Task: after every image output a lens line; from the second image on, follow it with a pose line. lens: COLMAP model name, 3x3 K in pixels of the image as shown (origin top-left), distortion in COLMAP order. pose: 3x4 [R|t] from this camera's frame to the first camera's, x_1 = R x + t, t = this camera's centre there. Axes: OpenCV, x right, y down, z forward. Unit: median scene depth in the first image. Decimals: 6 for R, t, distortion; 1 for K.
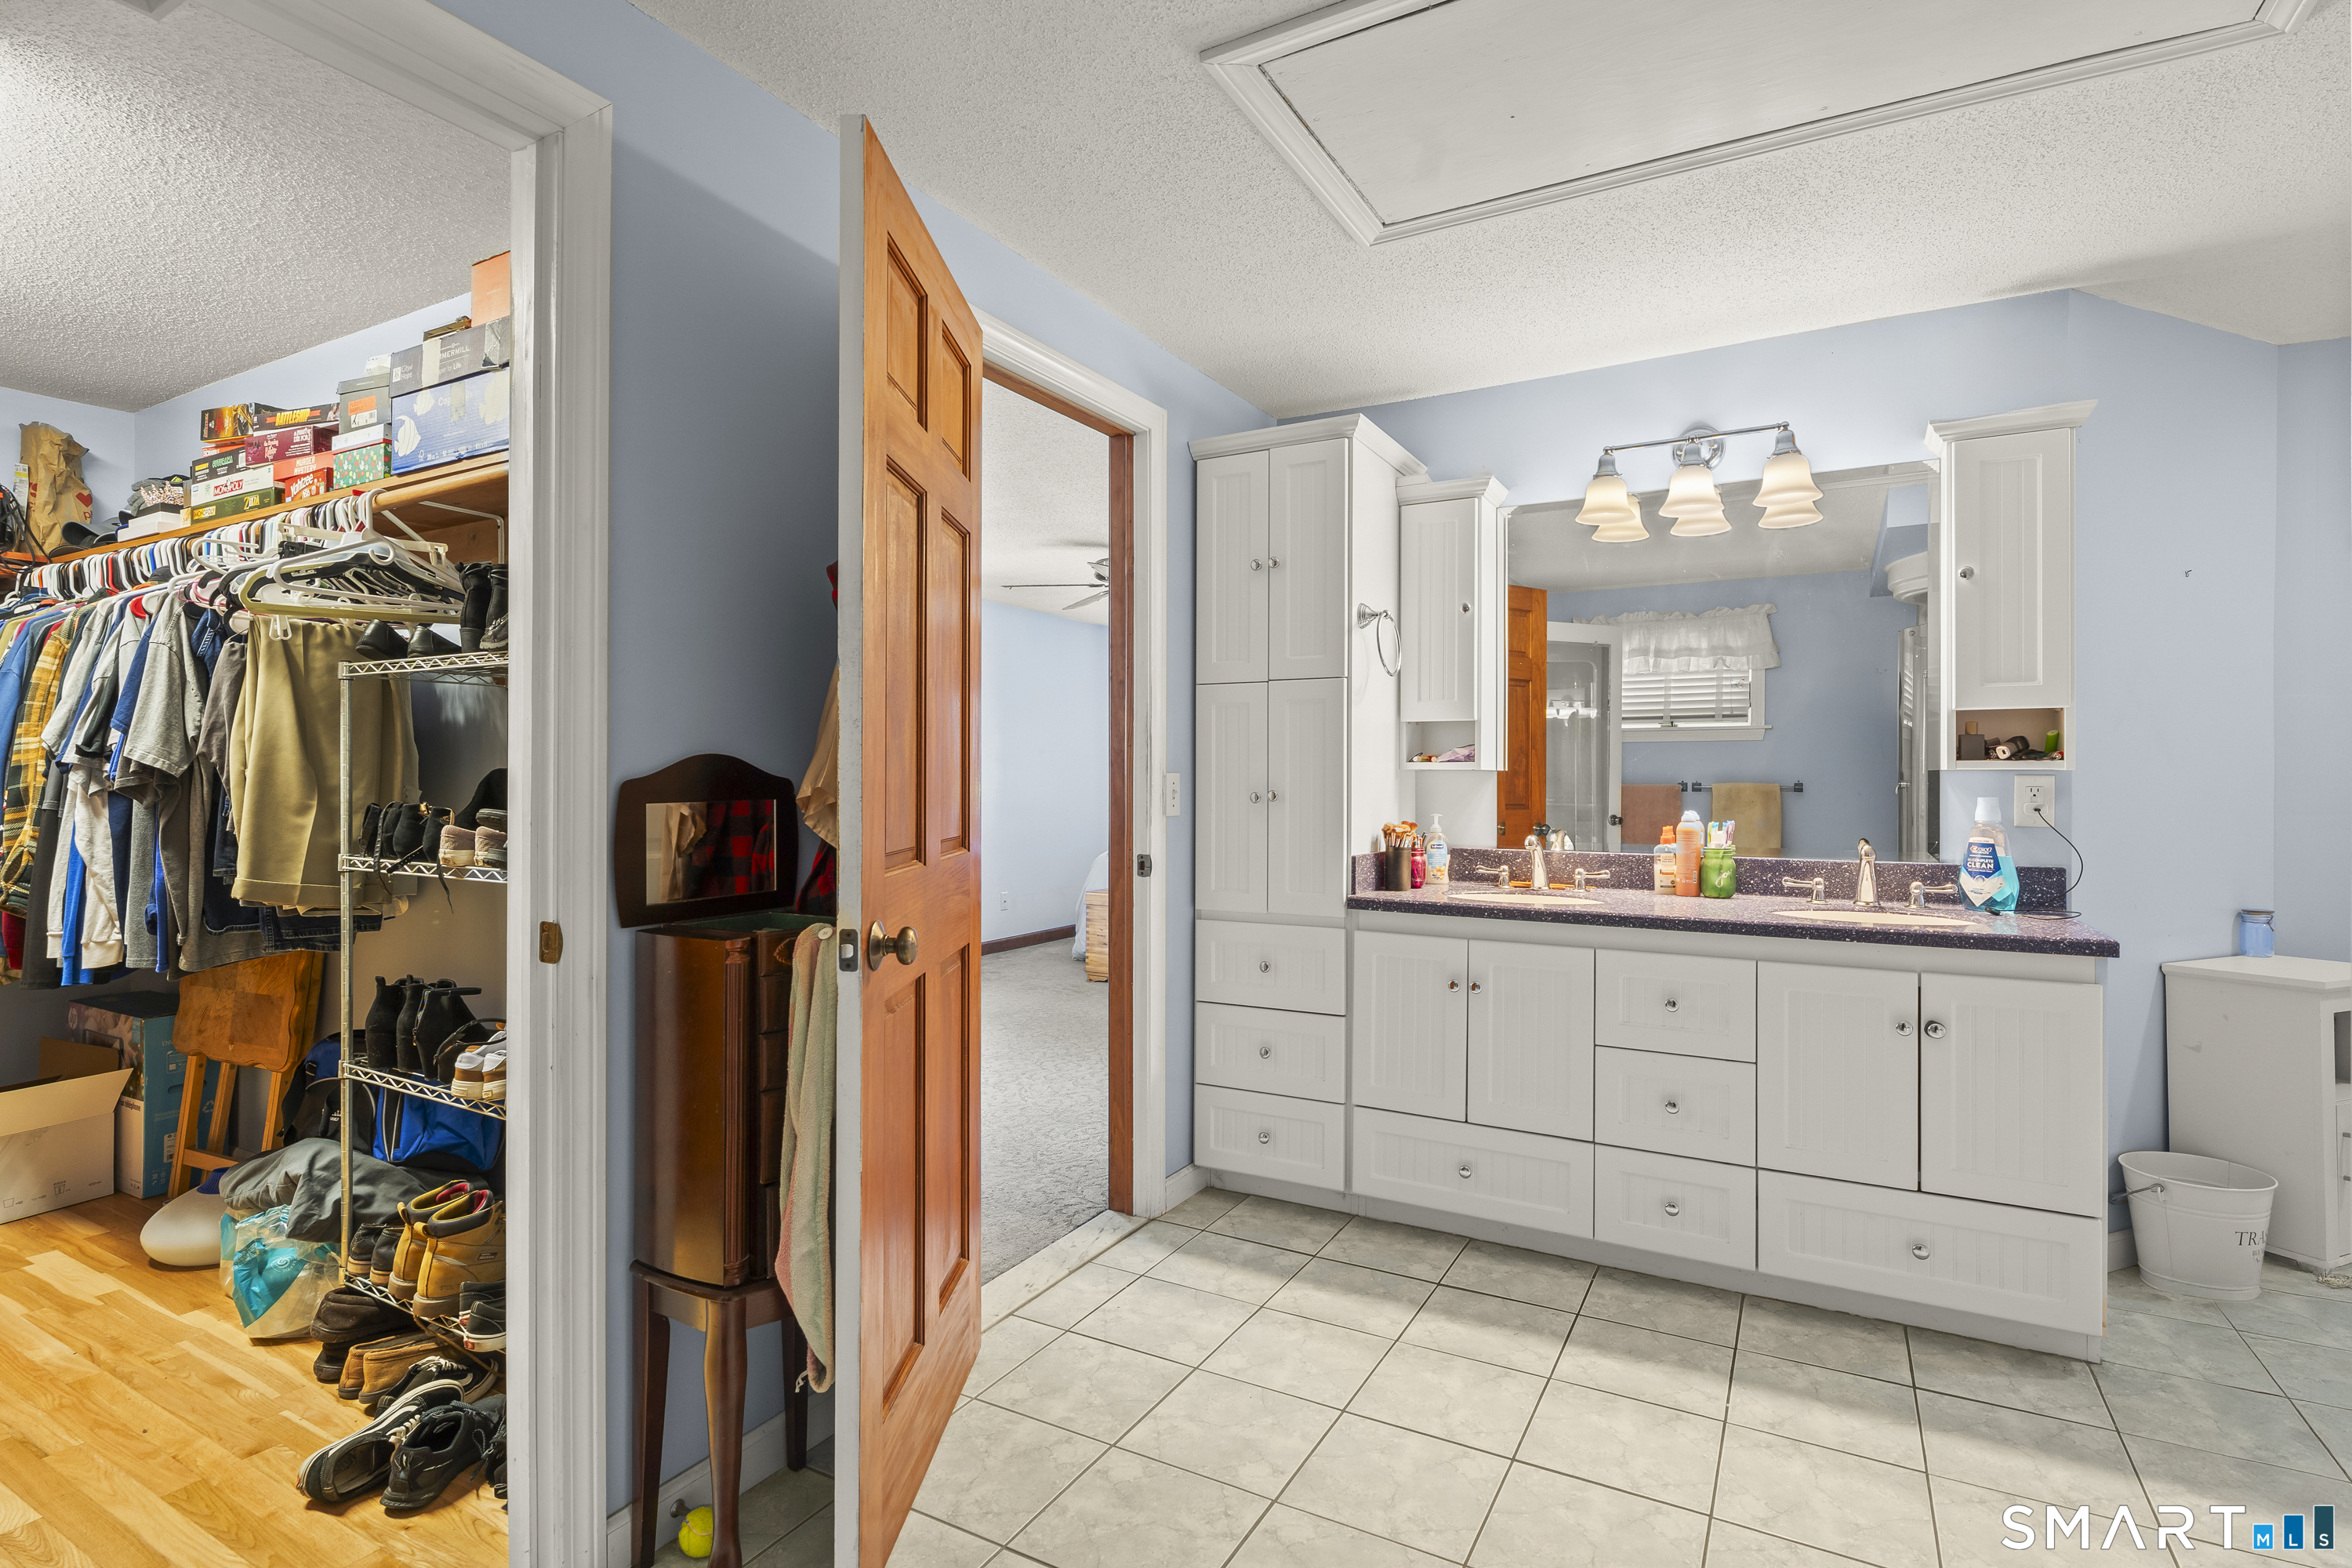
lens RADIAL K [[1166.5, 0, 1168.2], [0, 1166.5, 763.8], [0, 0, 1]] dist [-0.000387, -0.004197]
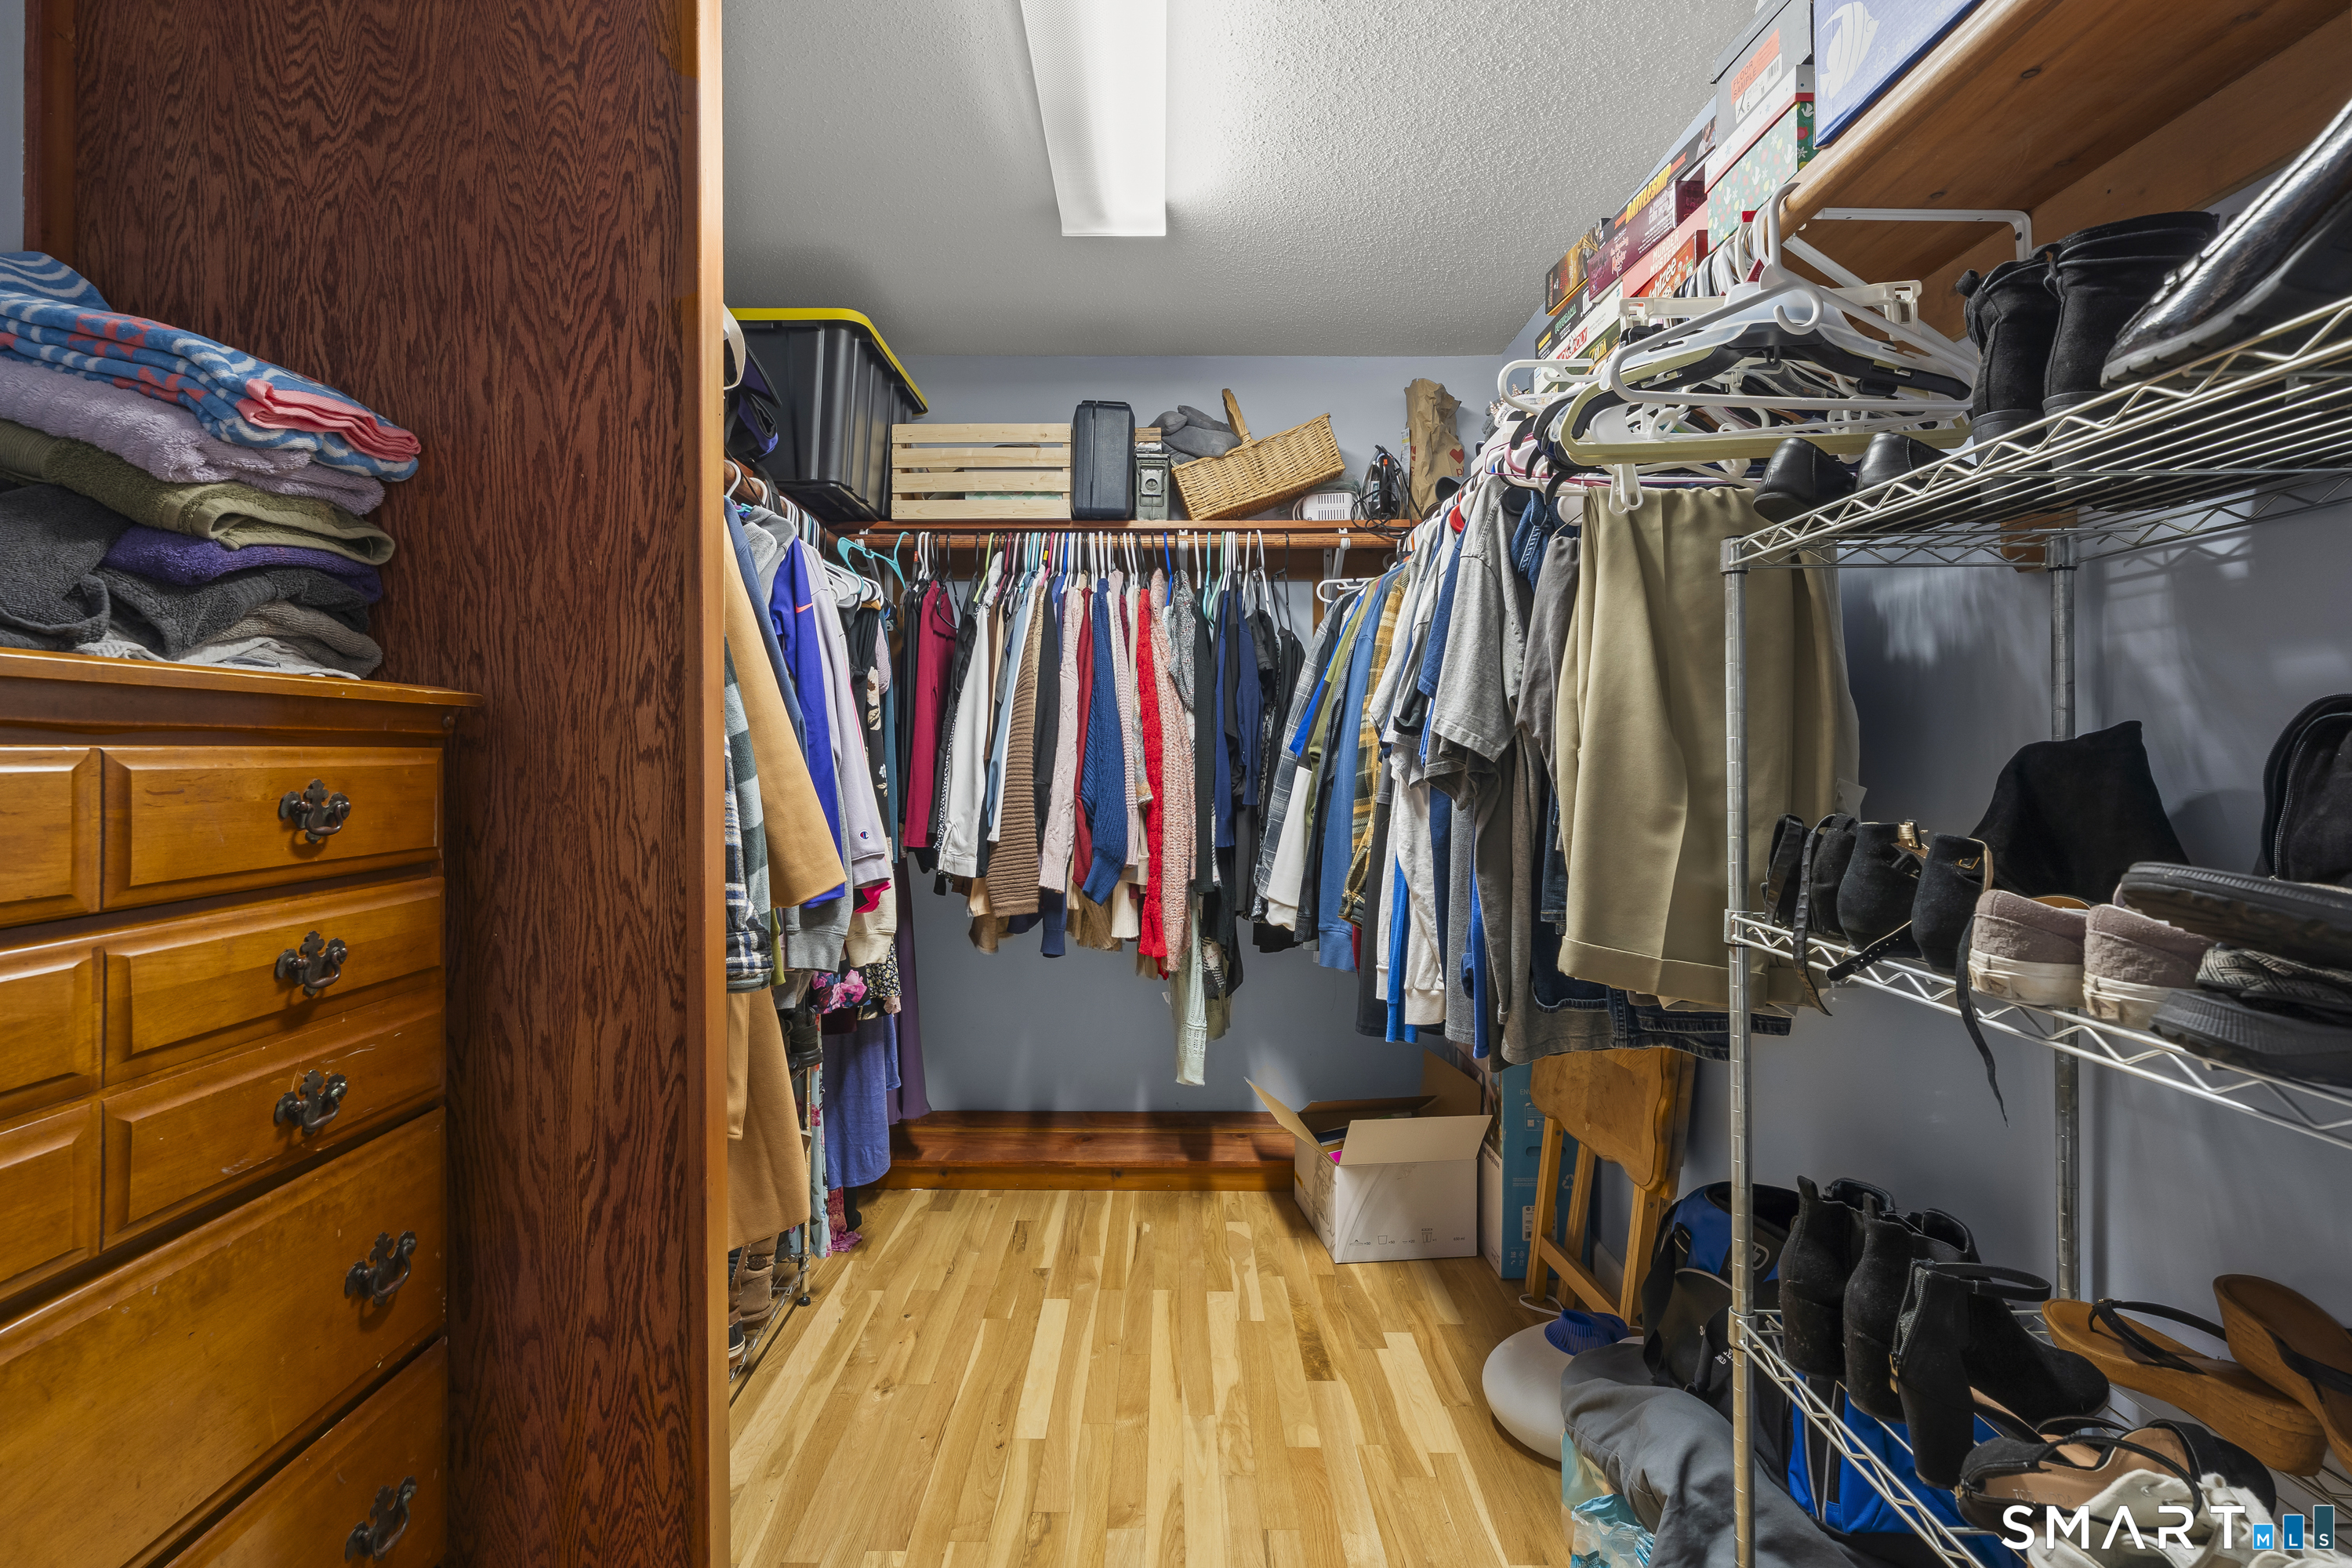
lens RADIAL K [[1166.5, 0, 1173.6], [0, 1166.5, 759.4], [0, 0, 1]] dist [-0.000387, -0.004197]
pose [[0.500169, -0.002265, -0.865925, -0.374561], [0.011392, 0.999927, 0.003965, 0.005541], [0.865853, -0.011848, 0.500159, 0.513549]]
